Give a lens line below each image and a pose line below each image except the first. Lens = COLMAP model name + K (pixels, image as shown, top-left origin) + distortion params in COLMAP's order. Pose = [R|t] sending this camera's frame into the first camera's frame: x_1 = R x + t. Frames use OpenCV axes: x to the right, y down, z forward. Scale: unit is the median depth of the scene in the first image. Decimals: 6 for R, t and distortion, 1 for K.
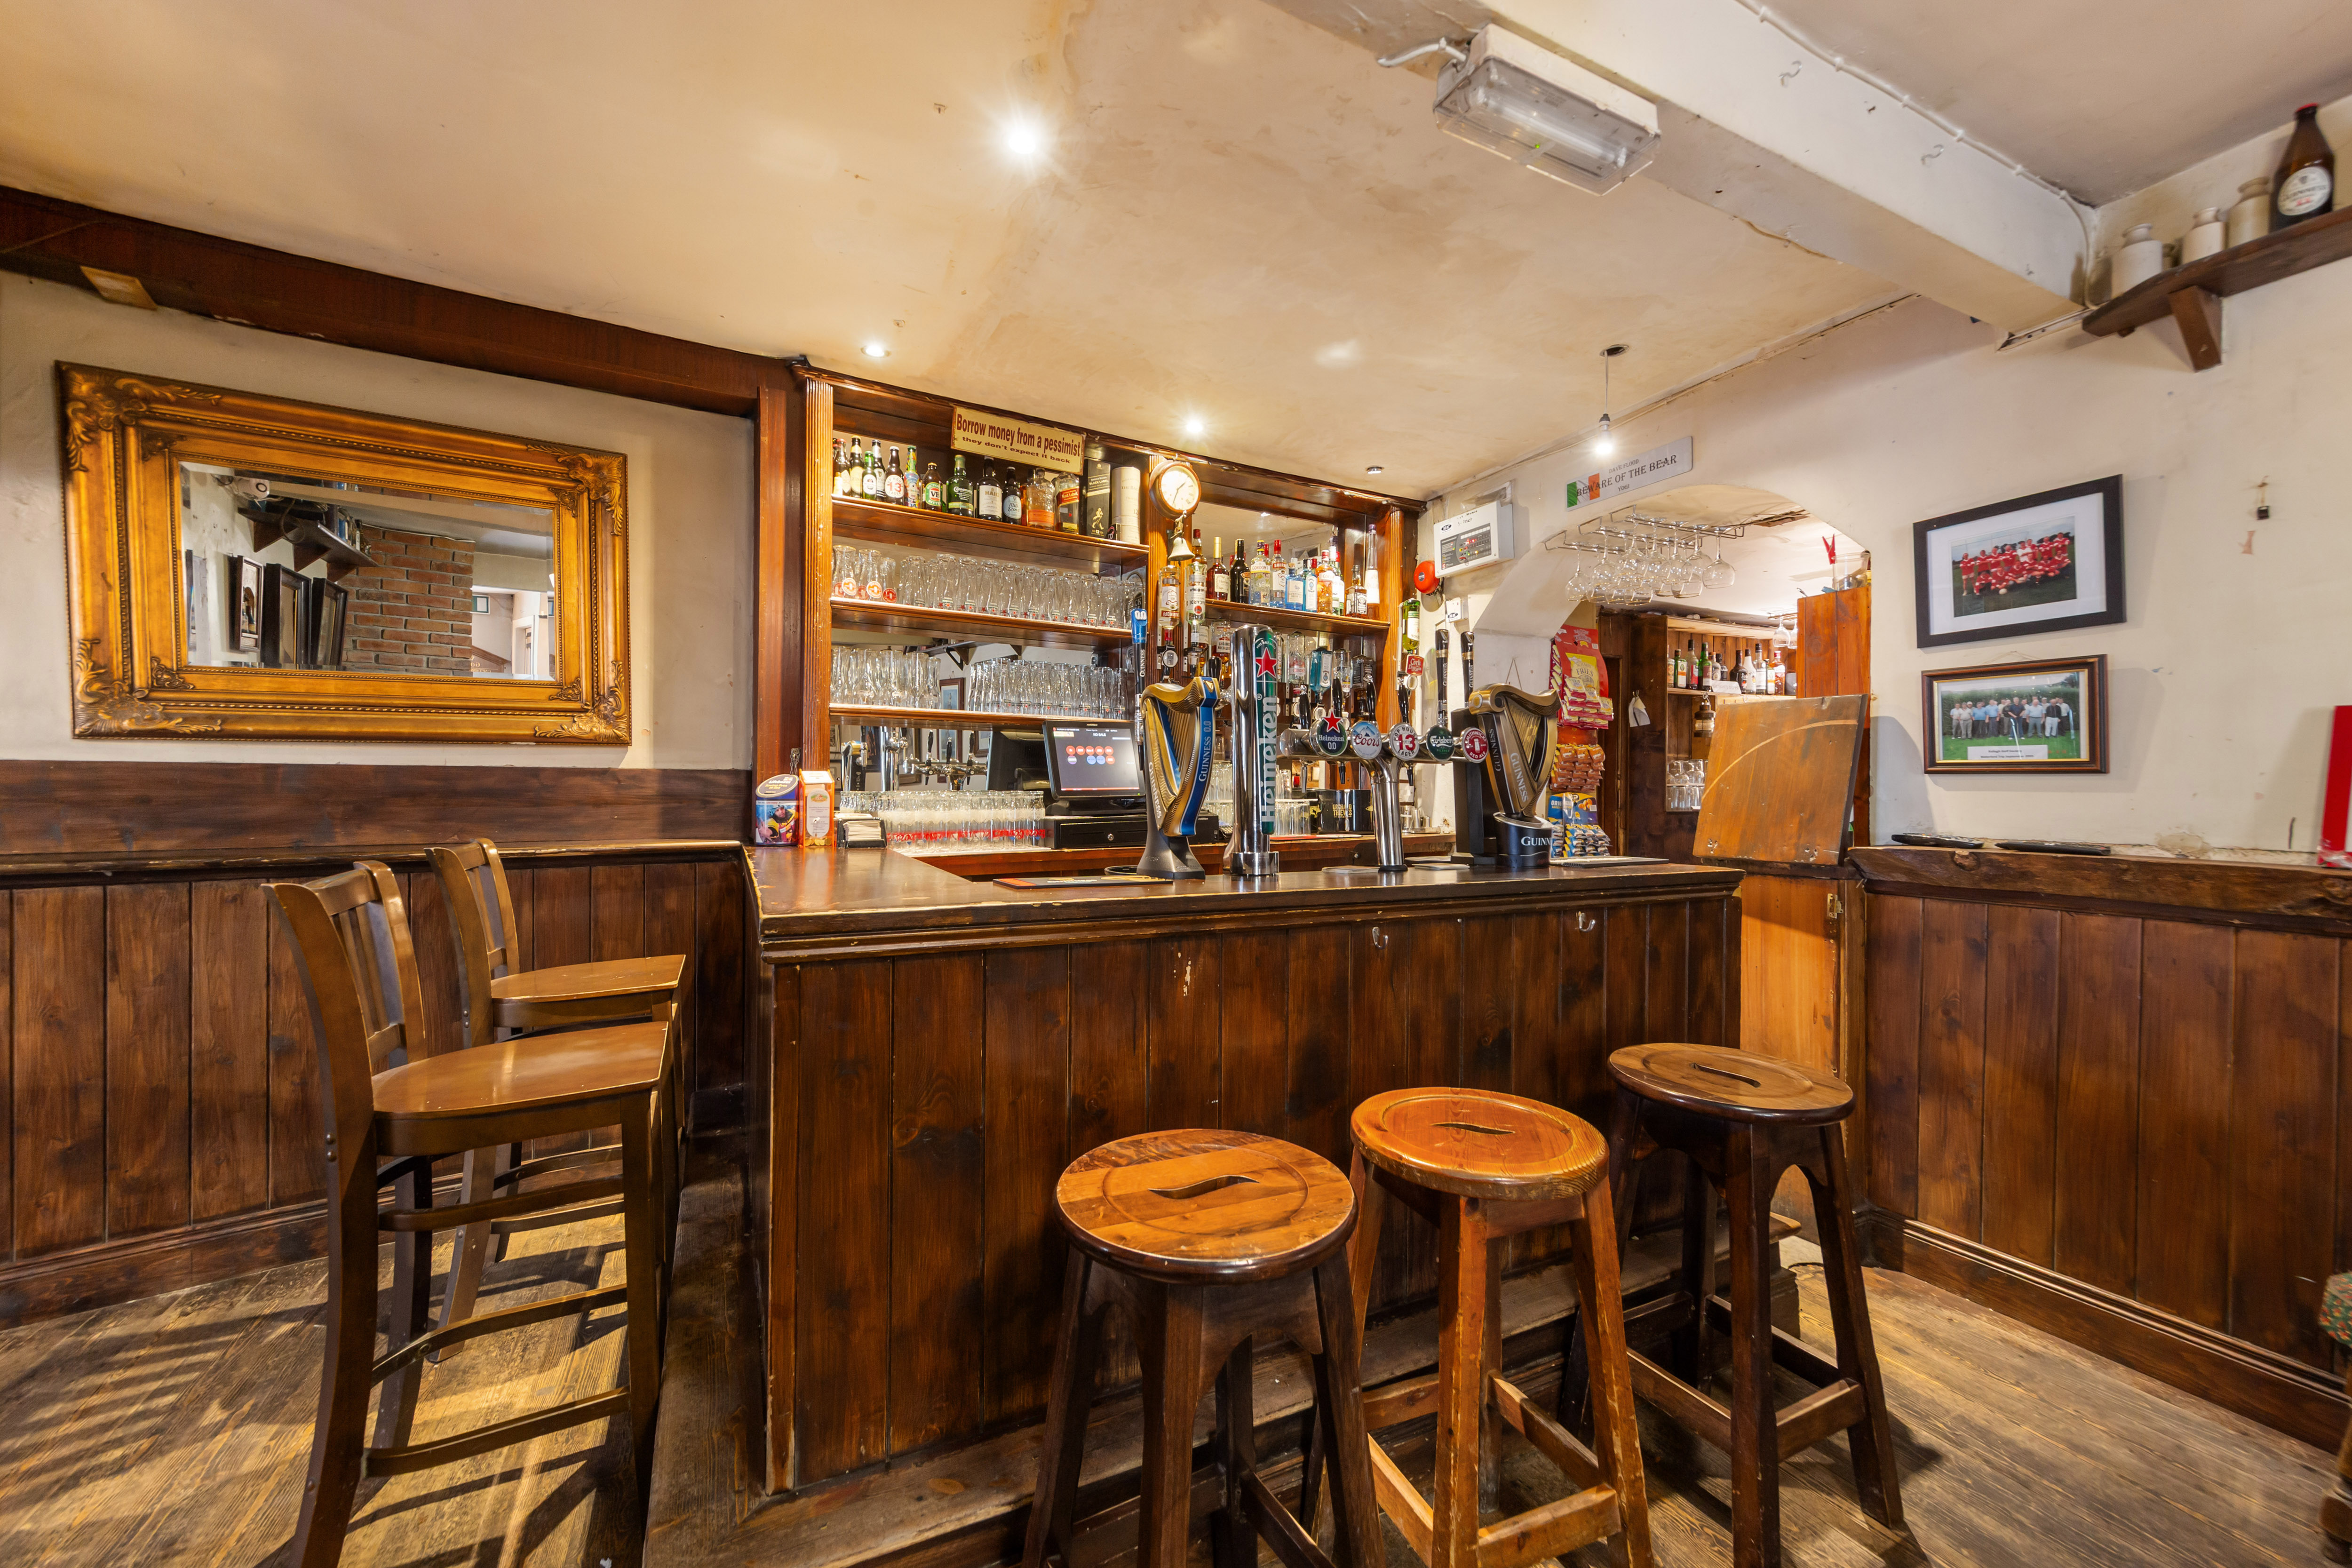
lens RADIAL K [[941.7, 0, 1176.0], [0, 941.7, 784.0], [0, 0, 1]] dist [0.001146, 0.000006]
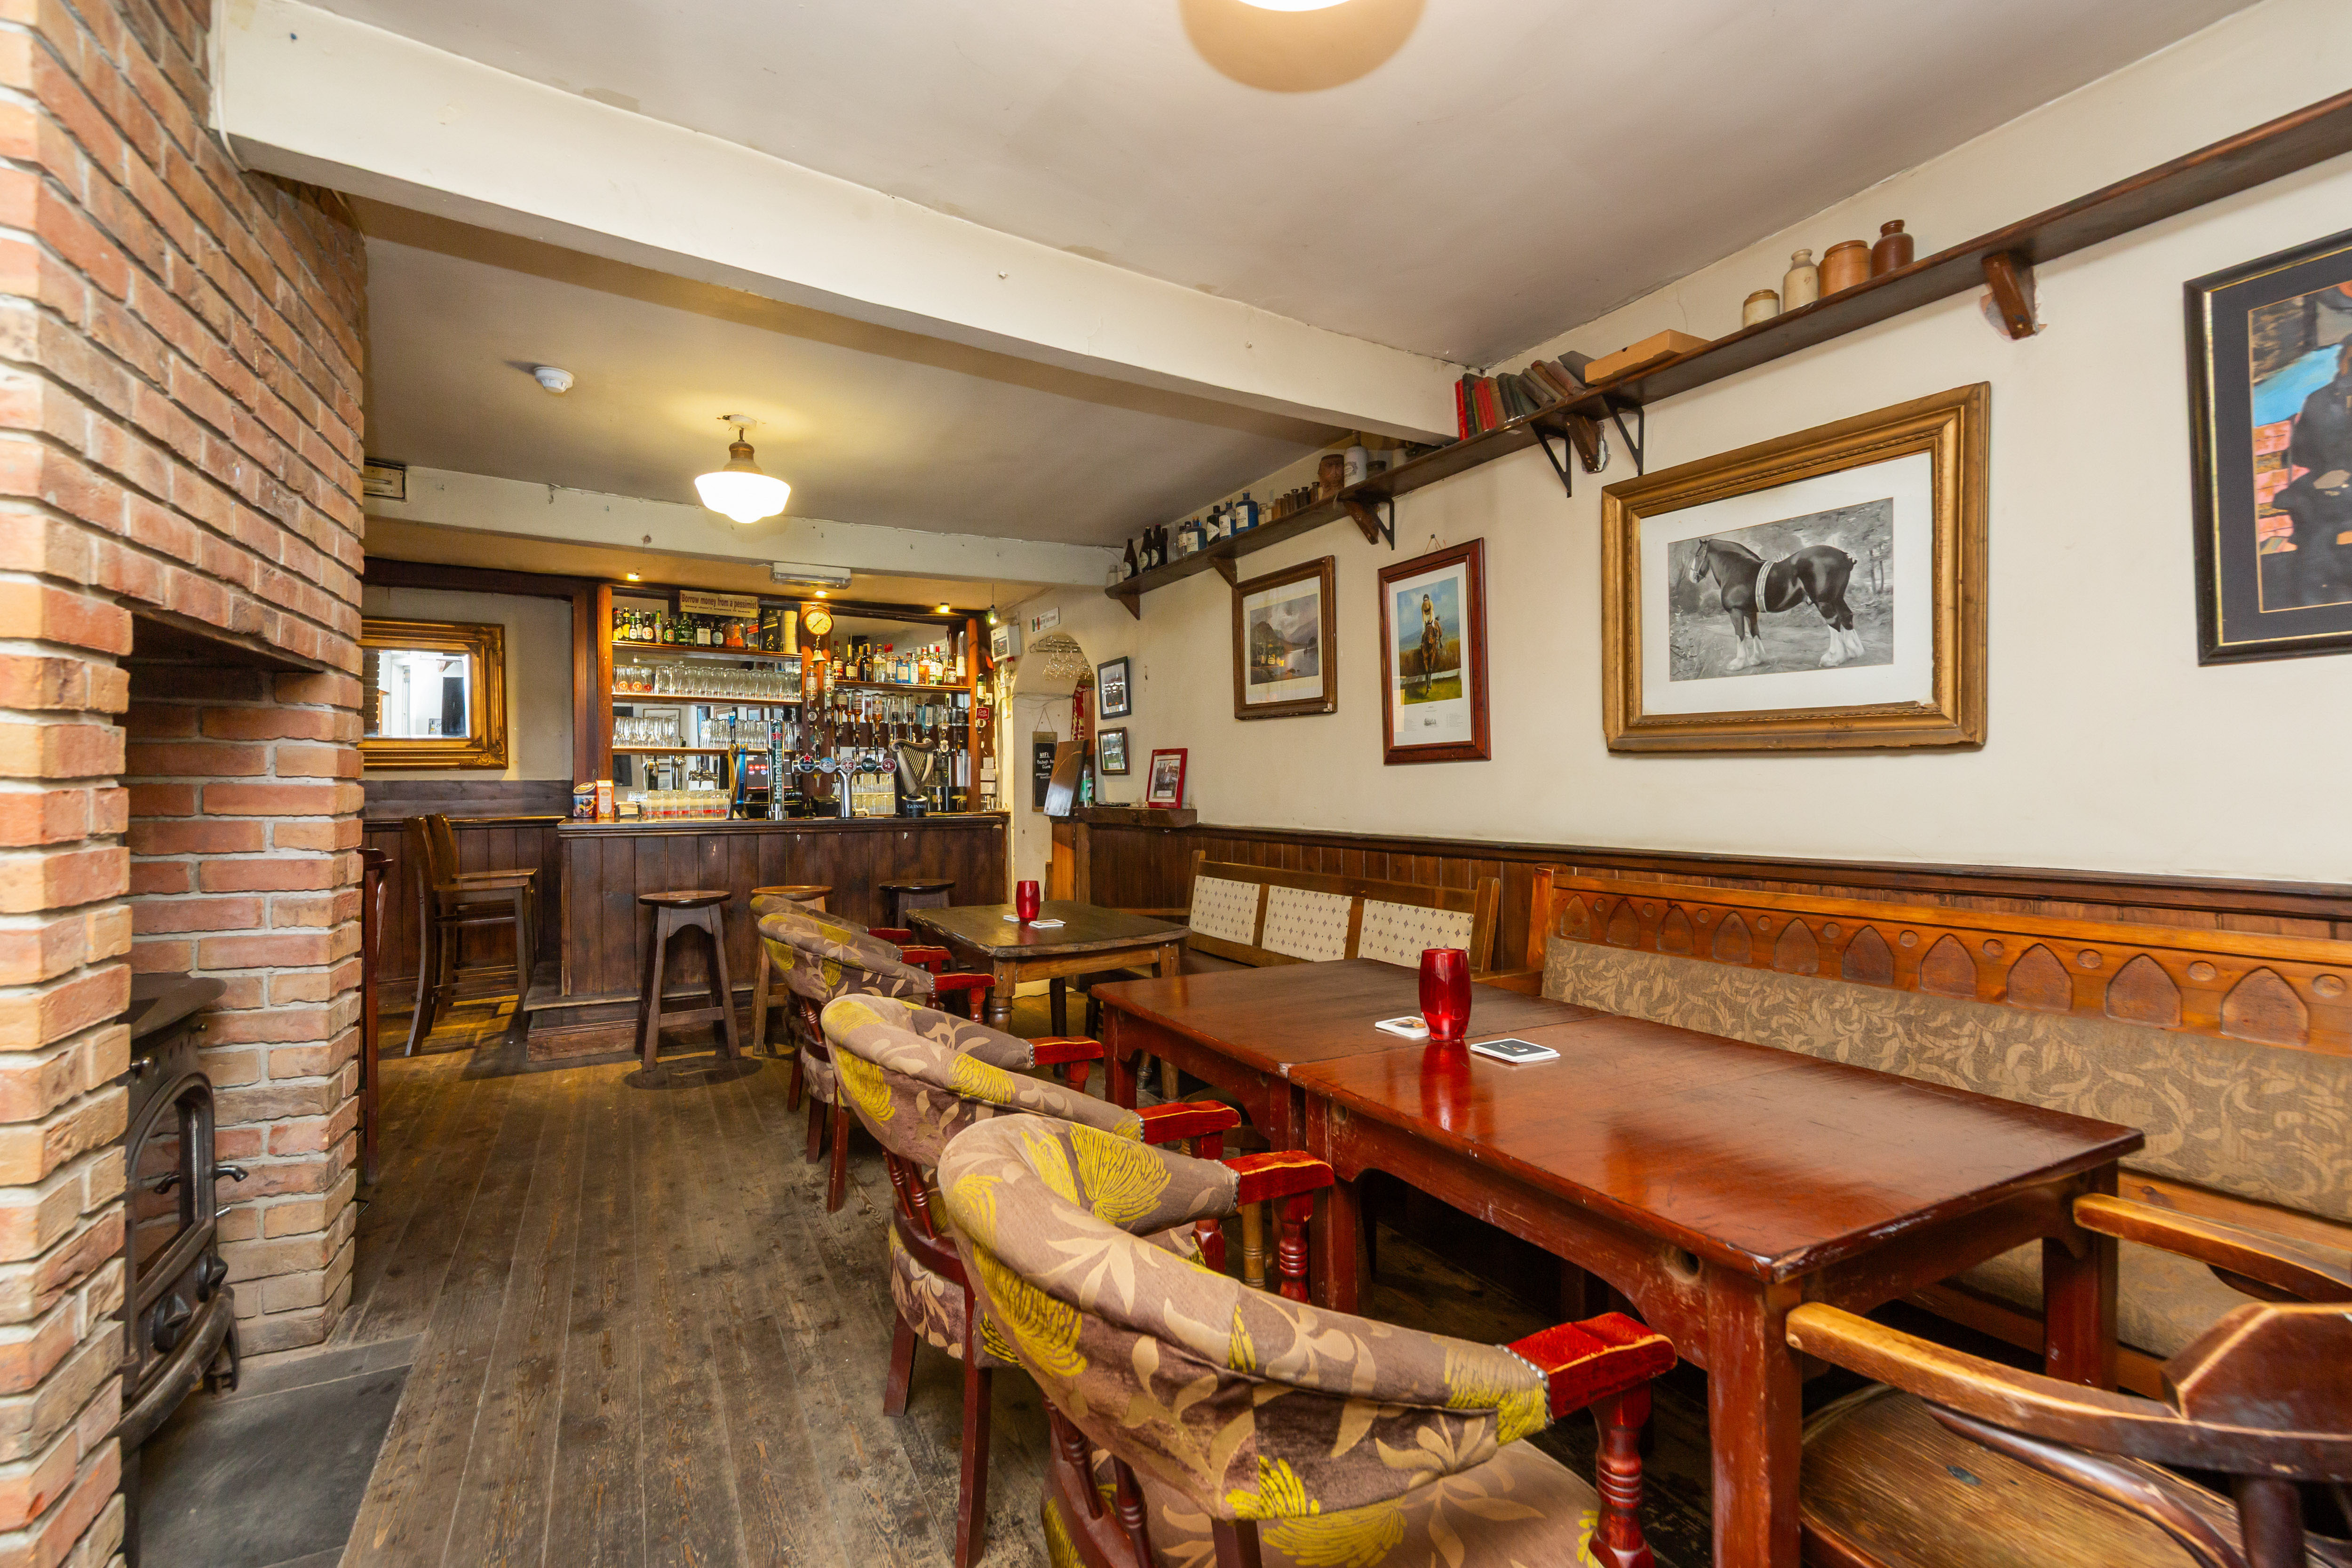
lens RADIAL K [[1002.4, 0, 1176.0], [0, 1002.4, 784.0], [0, 0, 1]] dist [0.002565, 0.000208]
pose [[0.996678, -0.014759, 0.080099, 0.606827], [0.014672, 0.999891, 0.001682, 0.007594], [-0.080115, -0.000501, 0.996786, -1.130453]]
